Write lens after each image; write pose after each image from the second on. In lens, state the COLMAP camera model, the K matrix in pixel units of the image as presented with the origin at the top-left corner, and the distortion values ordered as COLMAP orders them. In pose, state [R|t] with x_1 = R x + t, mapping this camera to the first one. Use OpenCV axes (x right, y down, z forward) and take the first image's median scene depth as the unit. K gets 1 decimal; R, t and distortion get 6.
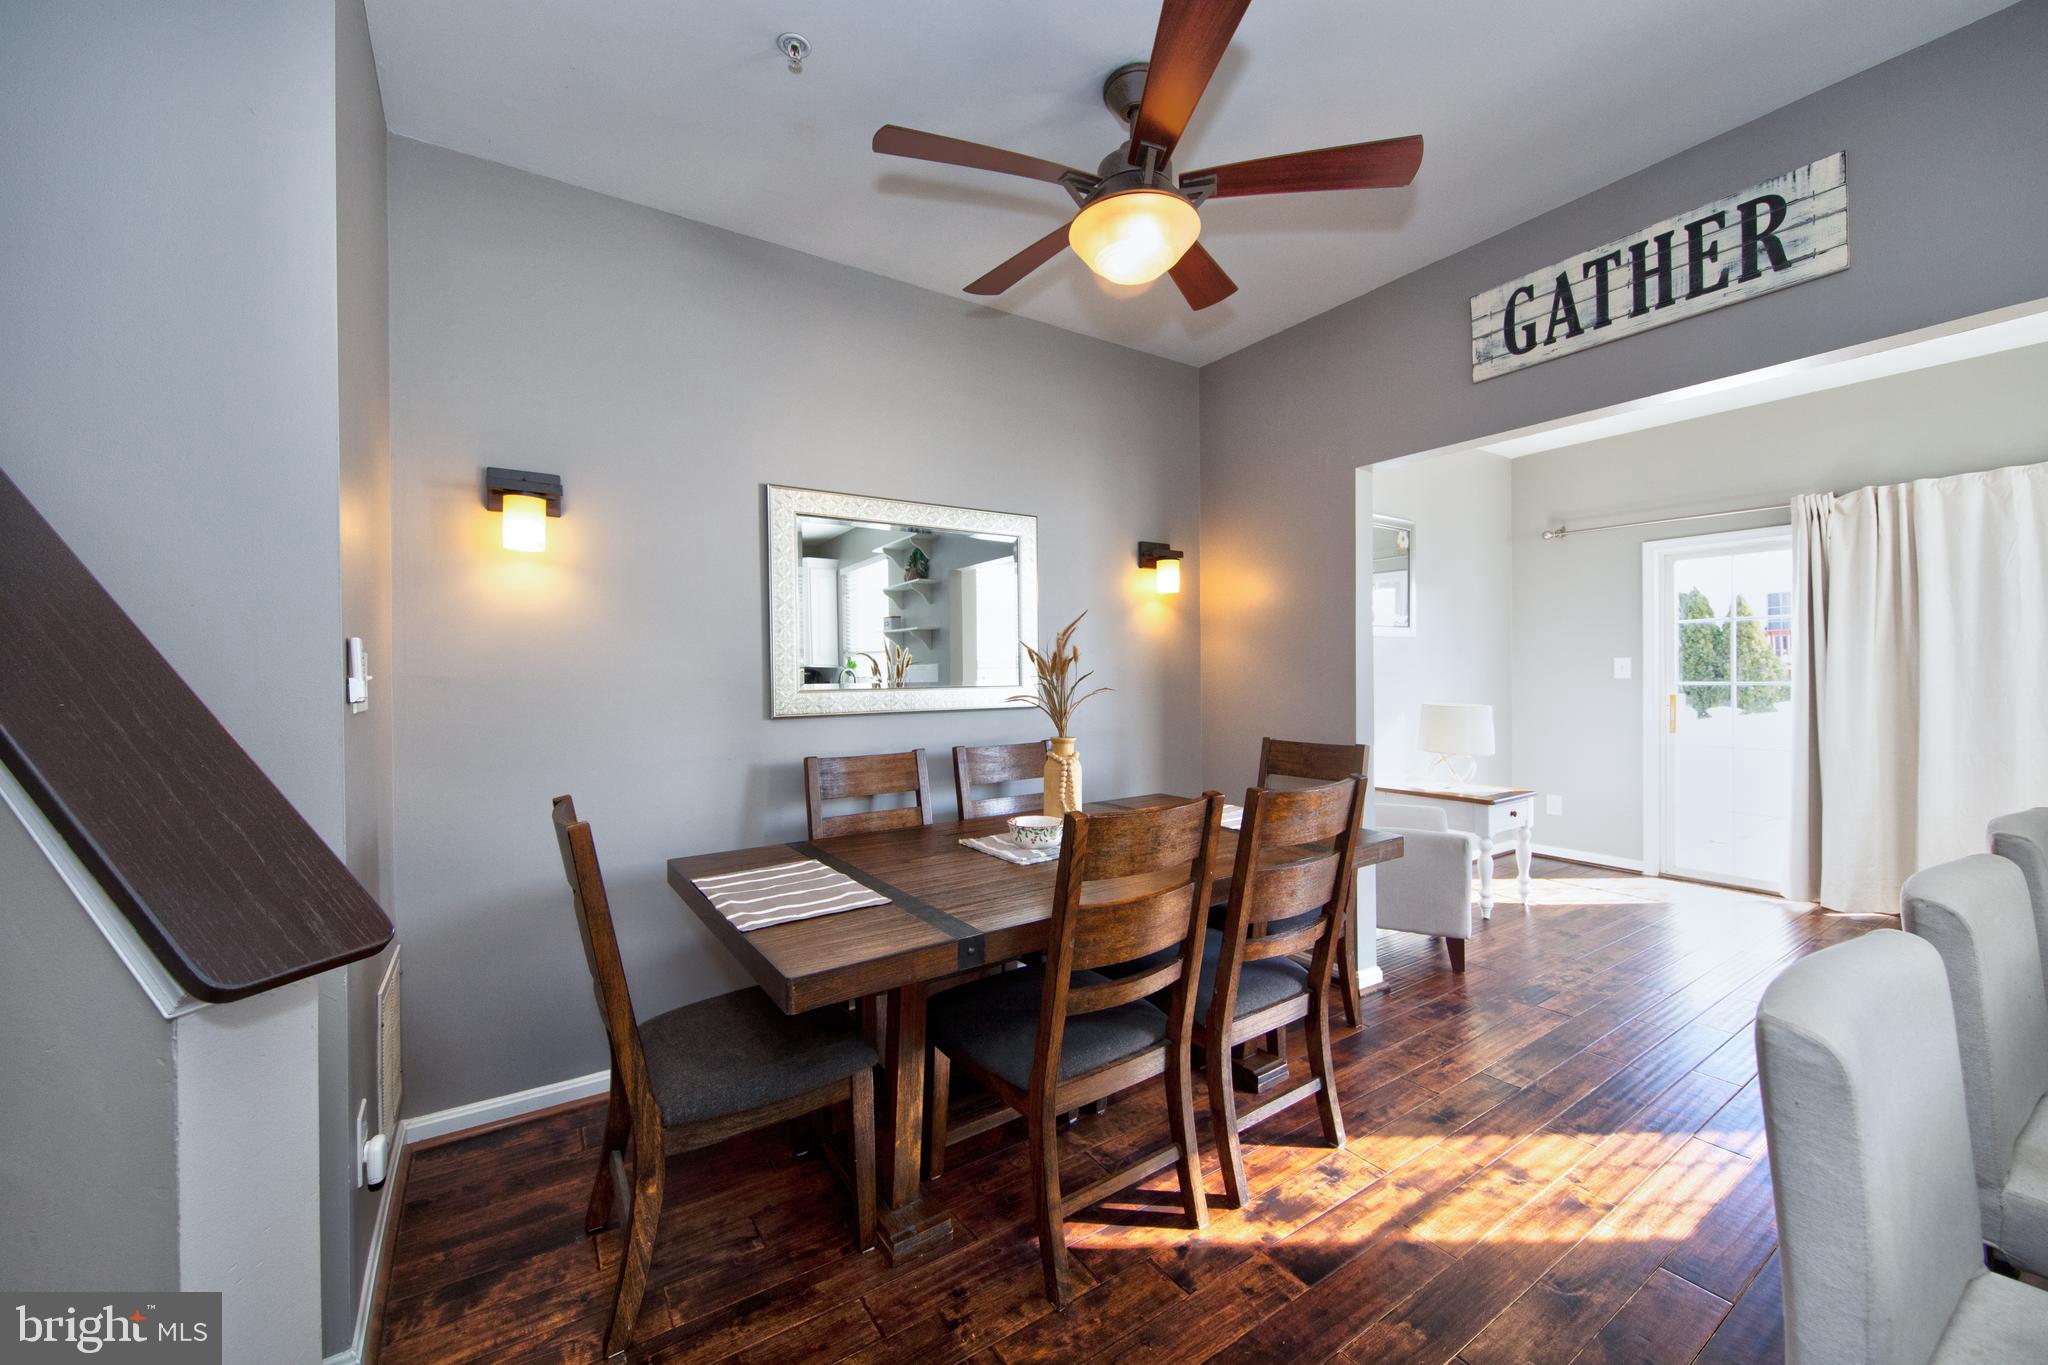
lens RADIAL K [[783.5, 0, 1008.8], [0, 783.5, 672.3], [0, 0, 1]] dist [-0.000249, -0.000442]
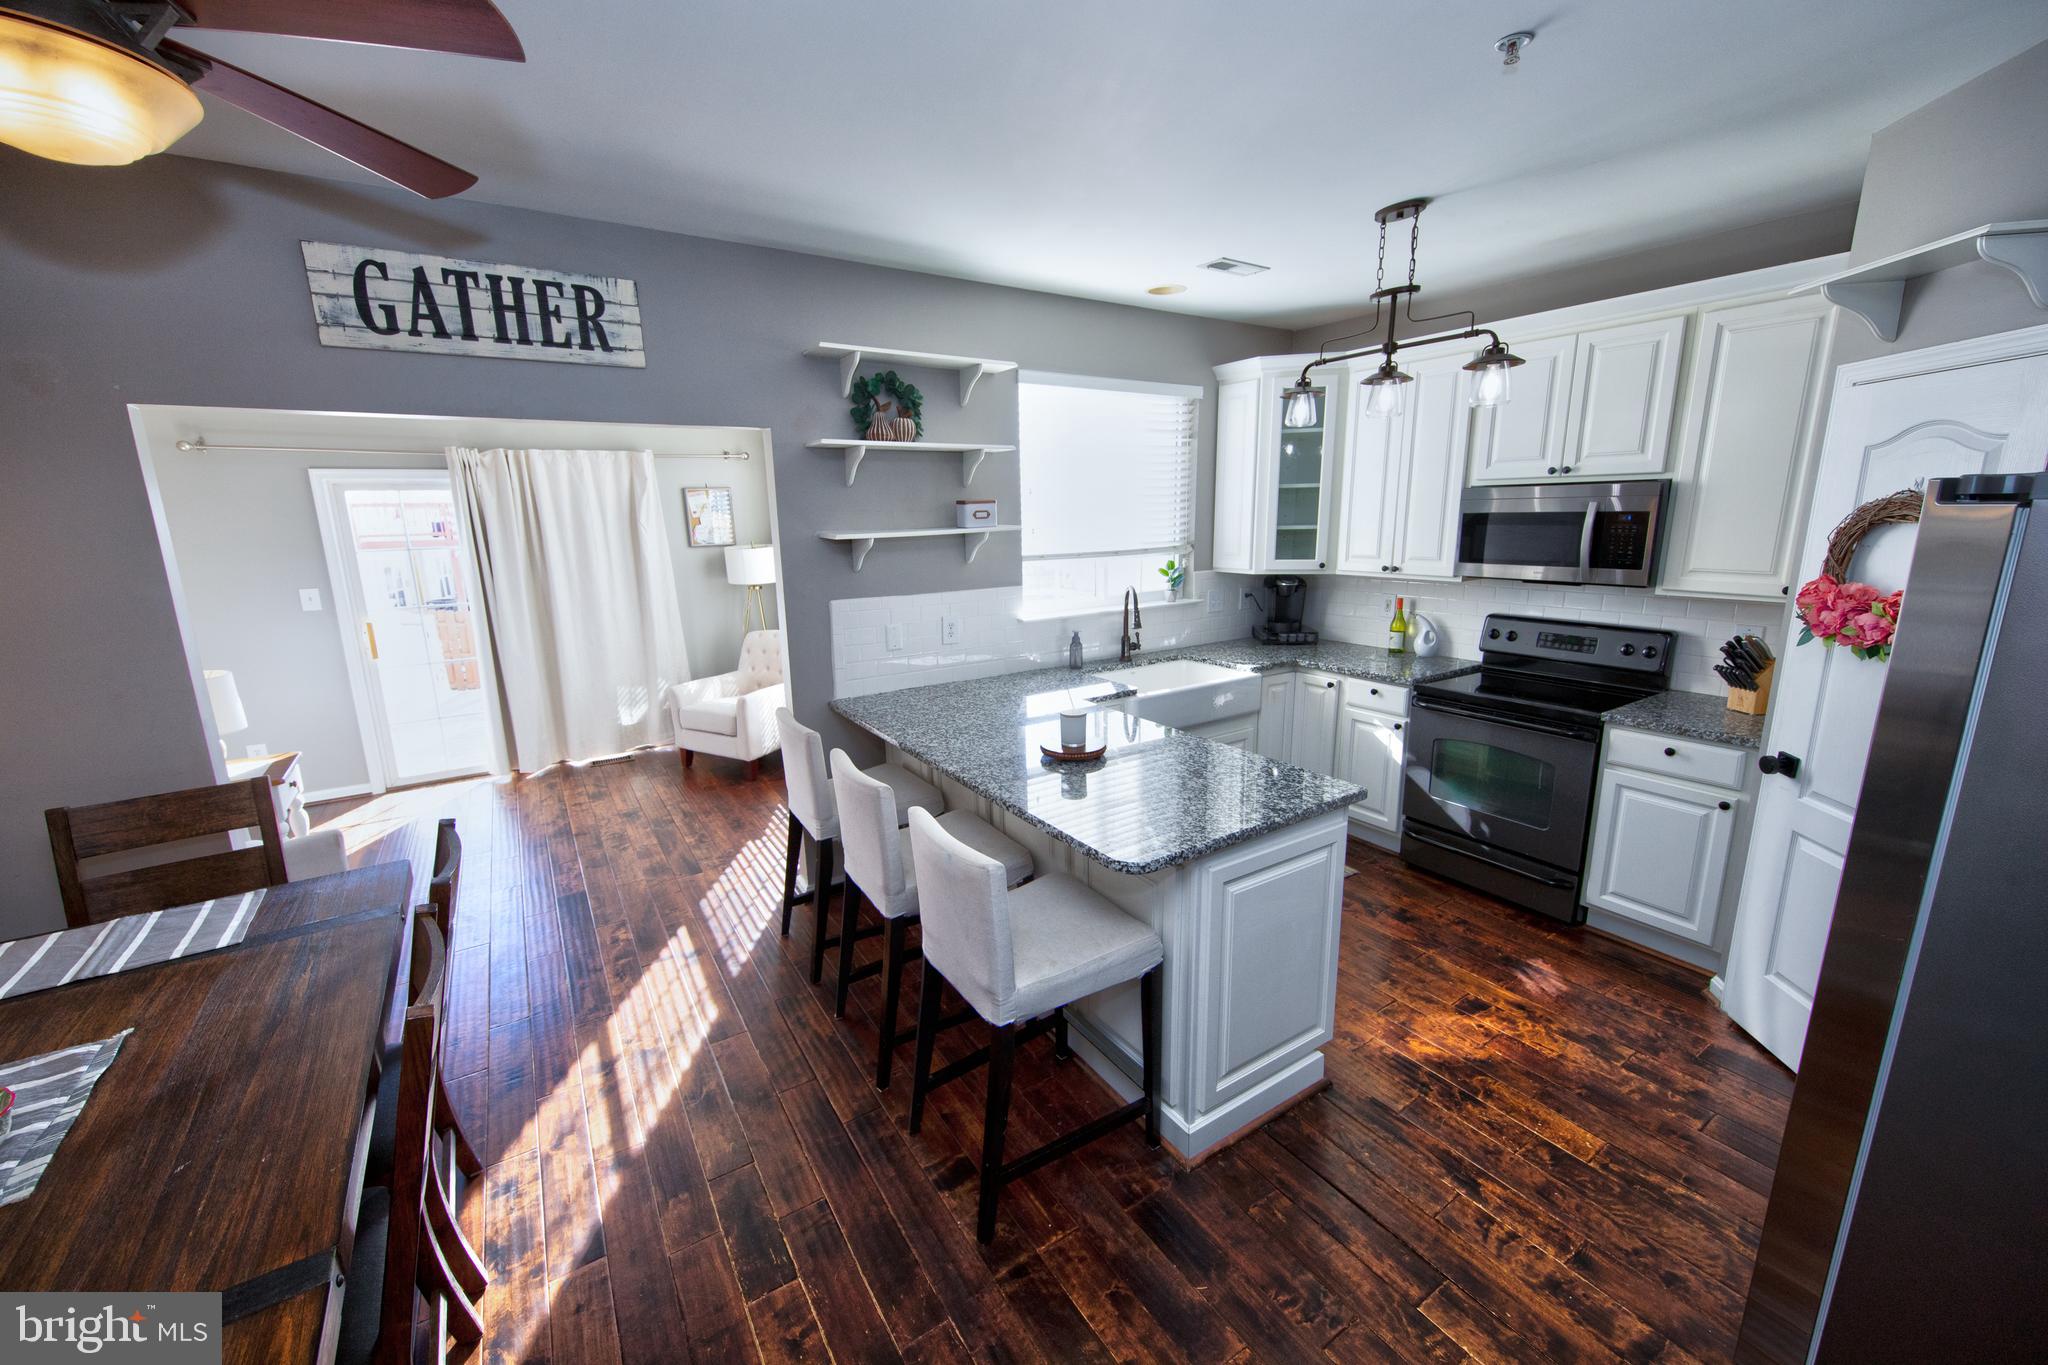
lens RADIAL K [[796.1, 0, 1029.7], [0, 796.1, 673.8], [0, 0, 1]] dist [0.010345, -0.007413]
pose [[-0.014176, -0.201413, 0.979404, -0.416230], [0.014125, 0.979364, 0.201610, -0.199811], [-0.999800, 0.016693, -0.011039, 0.246755]]
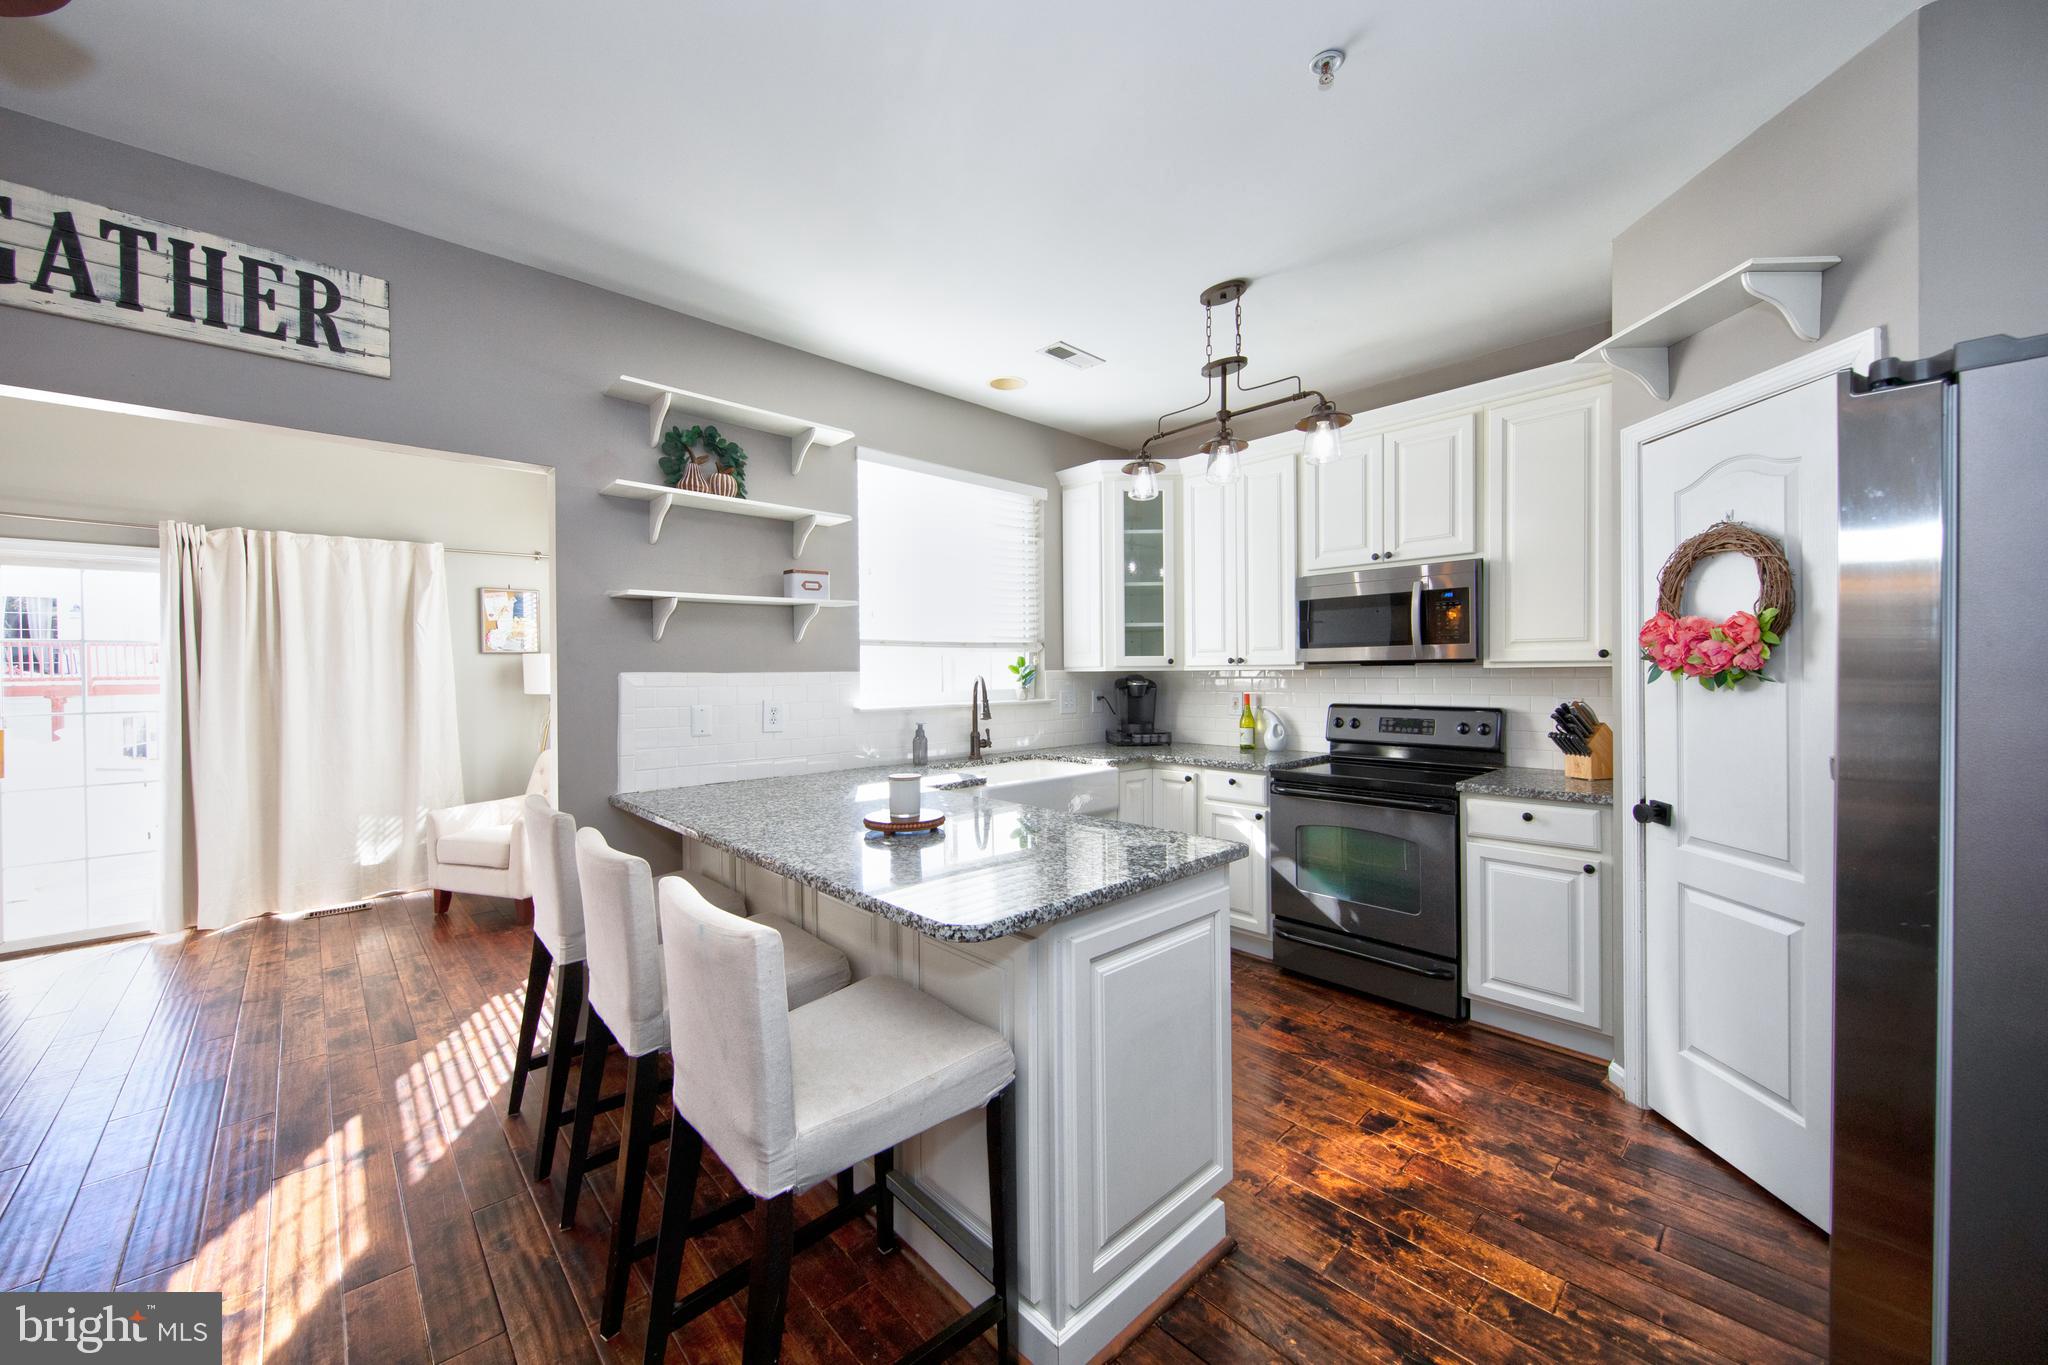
lens RADIAL K [[761.7, 0, 1030.3], [0, 761.7, 670.5], [0, 0, 1]] dist [0.007538, -0.004269]
pose [[-0.190589, 0.009447, 0.981625, -0.232117], [0.008027, 0.999935, -0.008065, -0.034105], [-0.981637, 0.006343, -0.190652, 0.198818]]
